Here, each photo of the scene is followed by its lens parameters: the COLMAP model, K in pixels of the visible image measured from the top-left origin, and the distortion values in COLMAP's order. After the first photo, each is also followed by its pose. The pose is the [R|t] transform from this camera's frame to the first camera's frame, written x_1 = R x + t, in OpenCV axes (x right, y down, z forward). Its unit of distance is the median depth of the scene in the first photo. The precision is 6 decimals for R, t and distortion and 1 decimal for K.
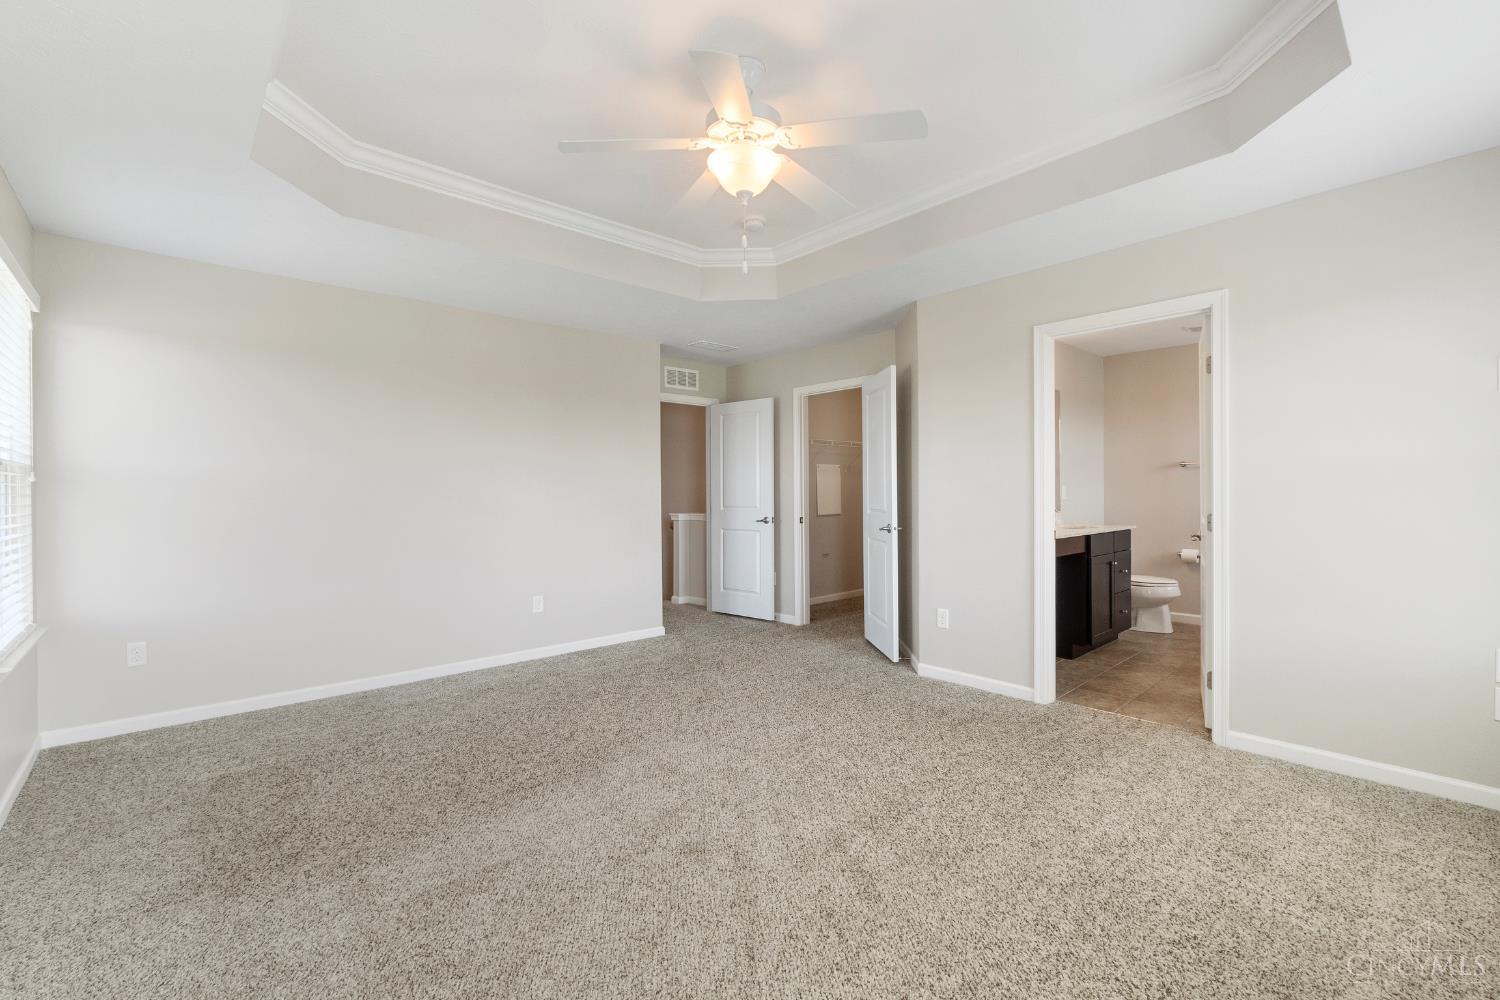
lens RADIAL K [[641.1, 0, 743.7], [0, 641.1, 501.6], [0, 0, 1]] dist [-0.006377, -0.000290]
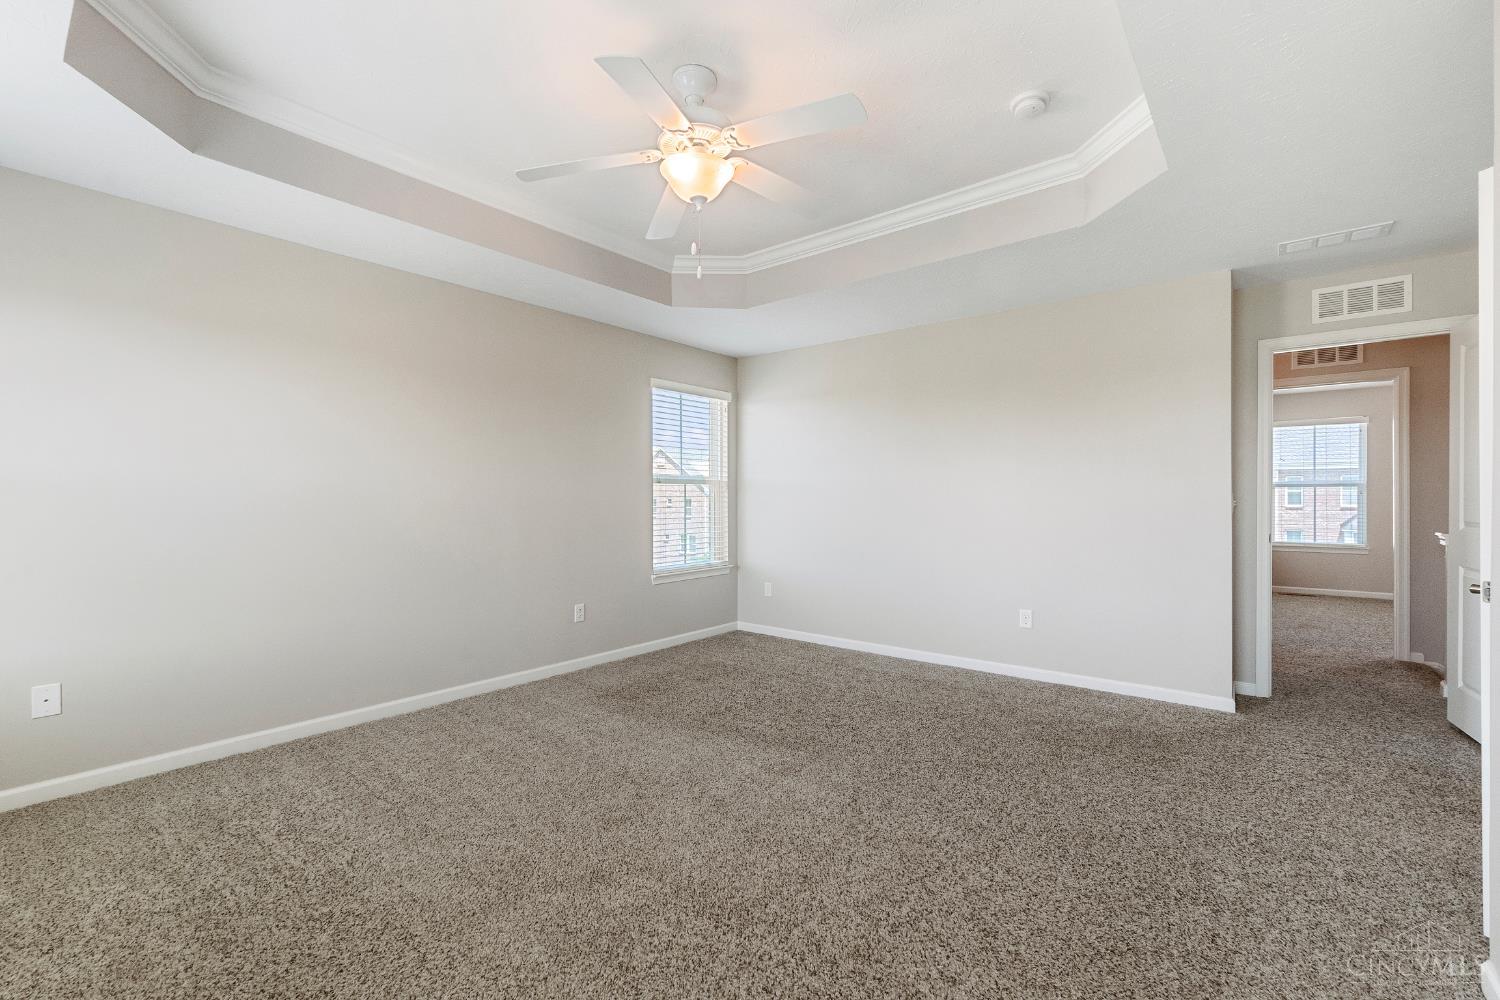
lens RADIAL K [[641.1, 0, 743.7], [0, 641.1, 501.6], [0, 0, 1]] dist [-0.006377, -0.000290]
pose [[0.153545, 0.010659, -0.988084, 0.733248], [-0.013628, 0.999870, 0.008668, -0.010625], [0.988048, 0.012135, 0.153670, 0.667892]]
